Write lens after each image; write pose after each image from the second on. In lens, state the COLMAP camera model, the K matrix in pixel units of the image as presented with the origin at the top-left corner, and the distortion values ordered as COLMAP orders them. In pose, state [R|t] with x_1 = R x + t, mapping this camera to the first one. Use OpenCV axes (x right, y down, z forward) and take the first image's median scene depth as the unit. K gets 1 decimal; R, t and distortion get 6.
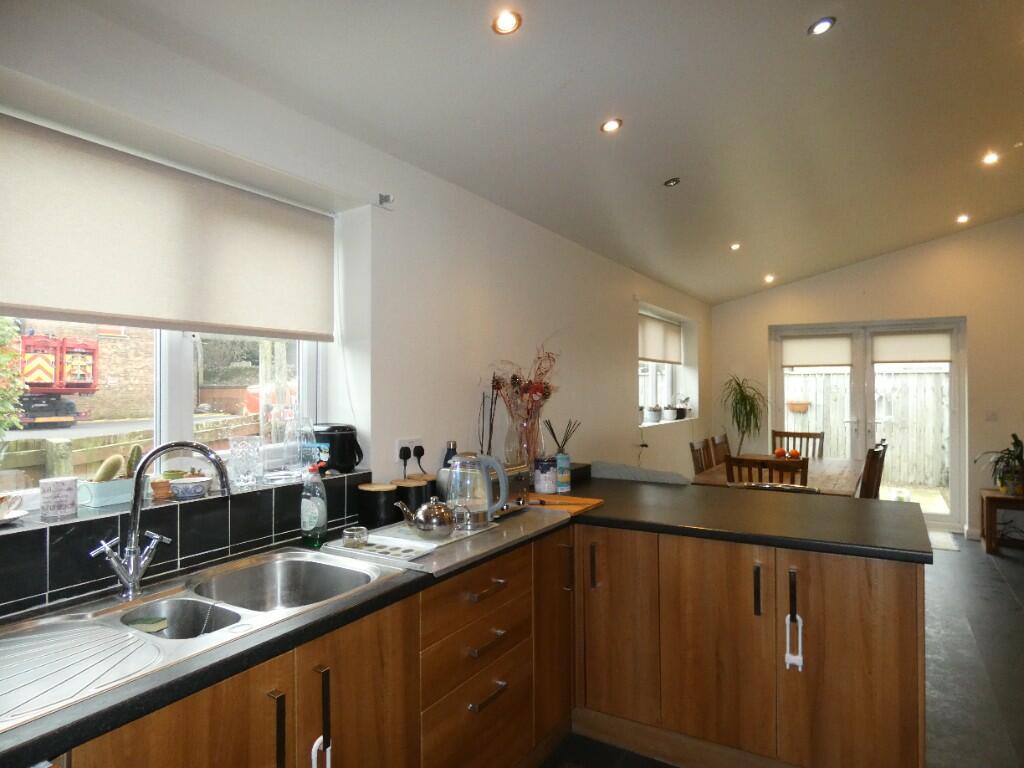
lens RADIAL K [[608.5, 0, 512.0], [0, 608.5, 384.0], [0, 0, 1]] dist [-0.003556, -0.003736]
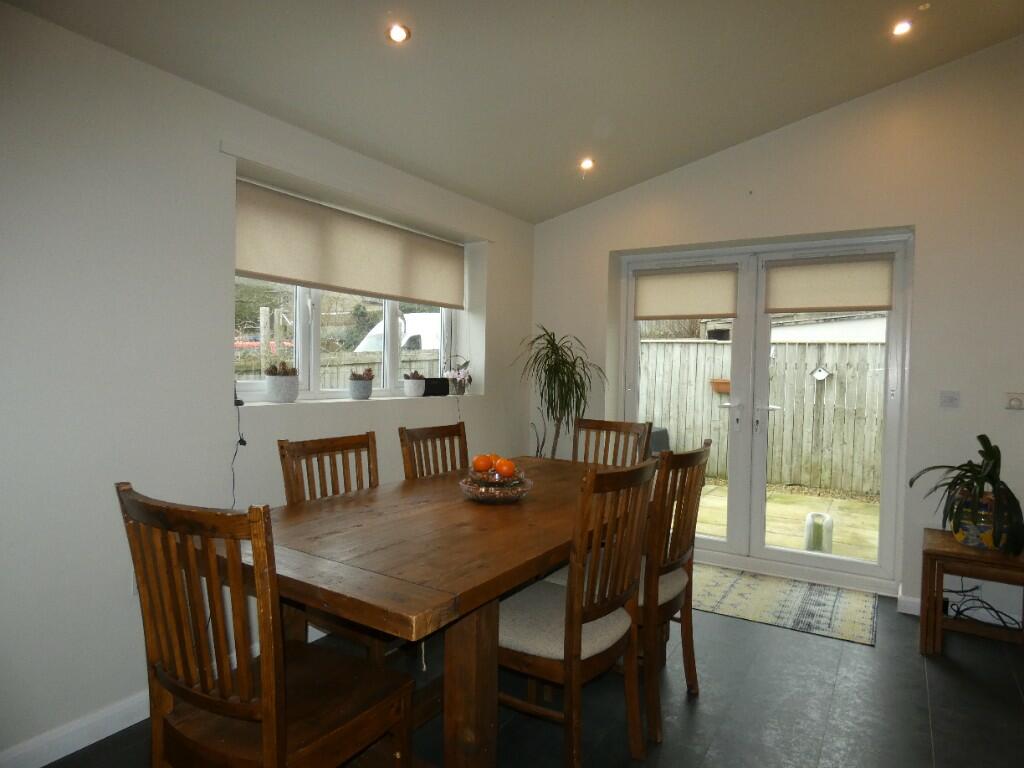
lens RADIAL K [[608.5, 0, 512.0], [0, 608.5, 384.0], [0, 0, 1]] dist [-0.003556, -0.003736]
pose [[0.999596, 0.021413, -0.018677, 0.345788], [-0.020799, 0.999255, 0.032511, 0.023429], [0.019359, -0.032110, 0.999297, 0.374522]]
